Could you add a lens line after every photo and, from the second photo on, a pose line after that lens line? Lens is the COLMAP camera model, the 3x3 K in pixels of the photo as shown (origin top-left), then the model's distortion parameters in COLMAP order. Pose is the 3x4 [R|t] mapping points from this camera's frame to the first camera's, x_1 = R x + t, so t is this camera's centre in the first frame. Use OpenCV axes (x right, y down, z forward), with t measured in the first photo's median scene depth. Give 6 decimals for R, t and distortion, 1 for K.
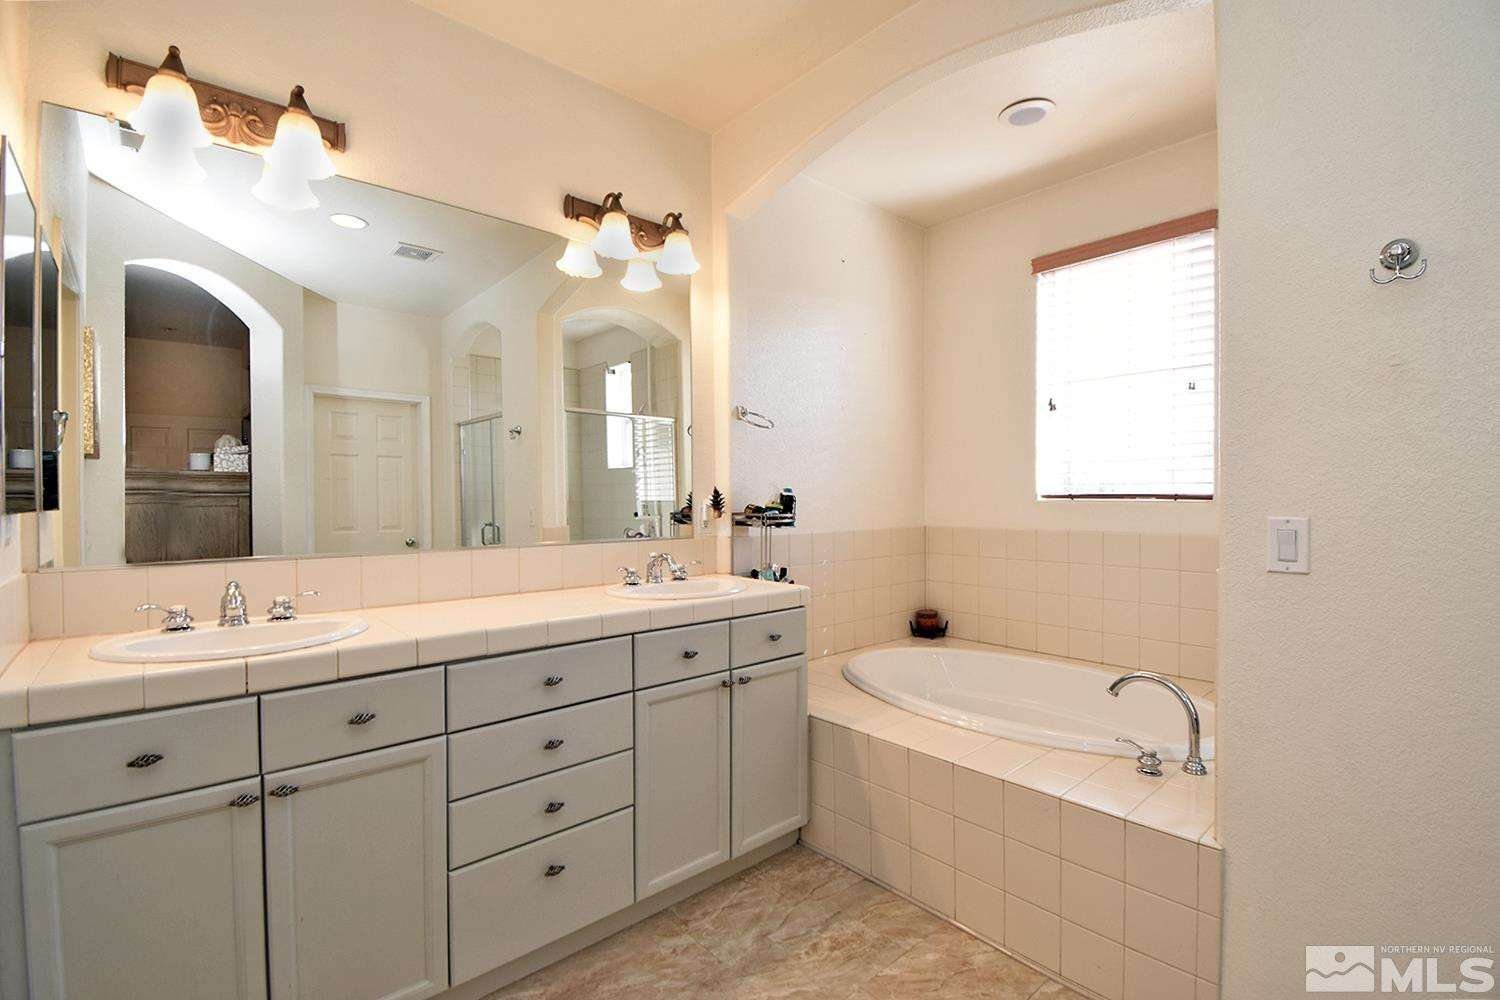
lens RADIAL K [[649.2, 0, 717.1], [0, 649.2, 501.5], [0, 0, 1]] dist [-0.004573, -0.003008]
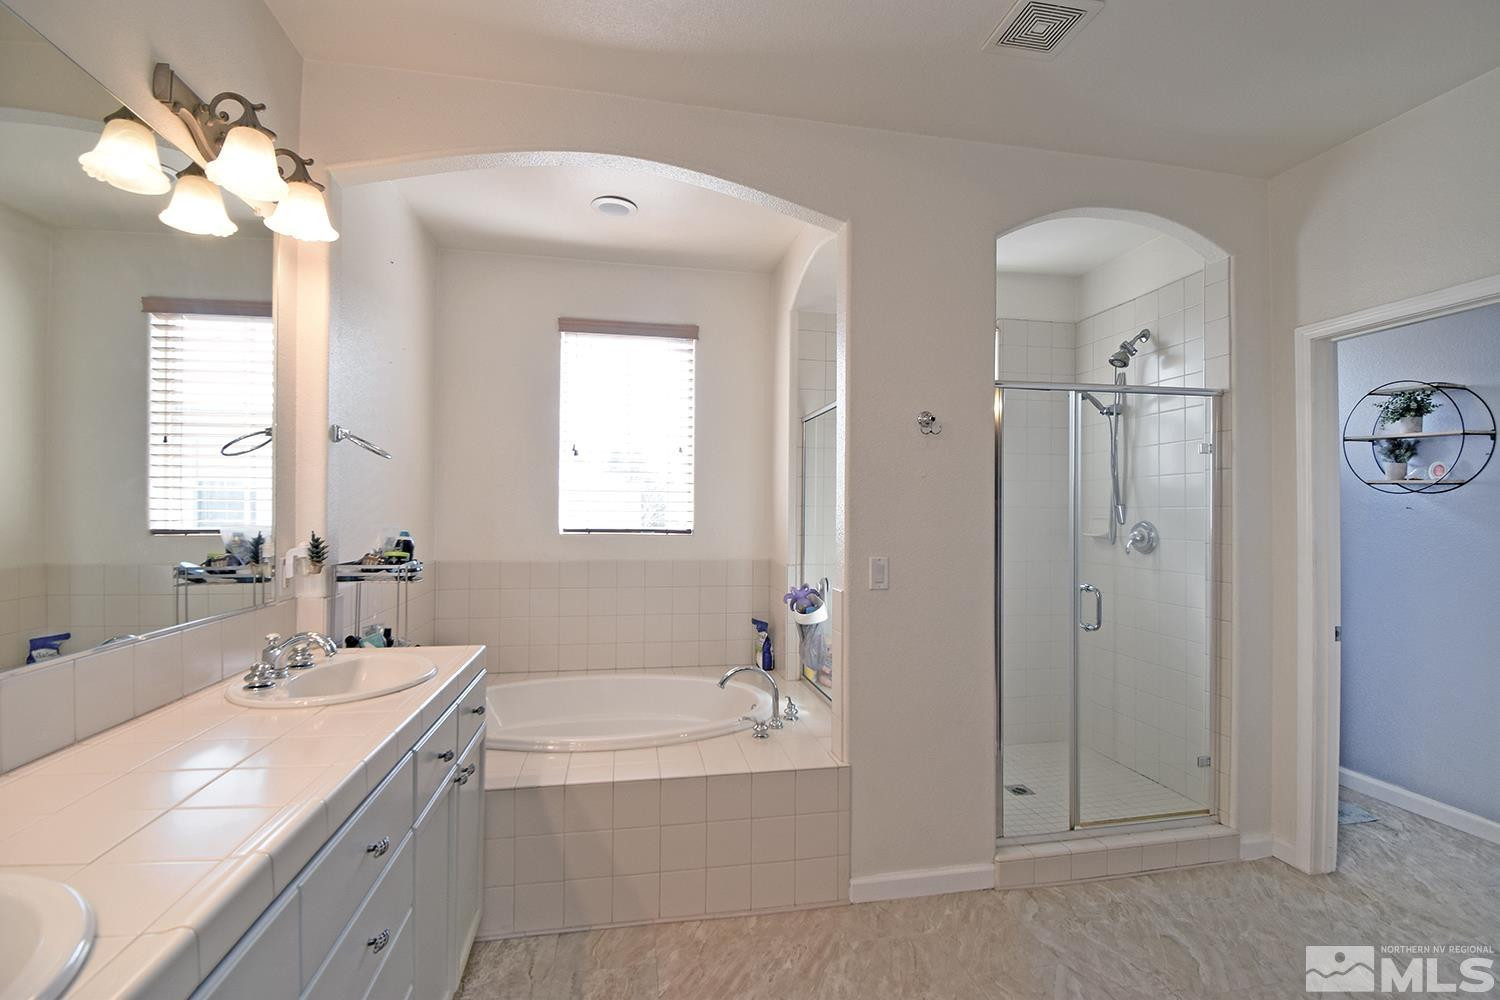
lens RADIAL K [[649.2, 0, 743.8], [0, 649.2, 506.5], [0, 0, 1]] dist [-0.004573, -0.003008]
pose [[0.519136, 0.014967, 0.854561, -0.380017], [-0.000874, 0.999855, -0.016980, -0.039400], [-0.854691, 0.008068, 0.519074, 0.197669]]
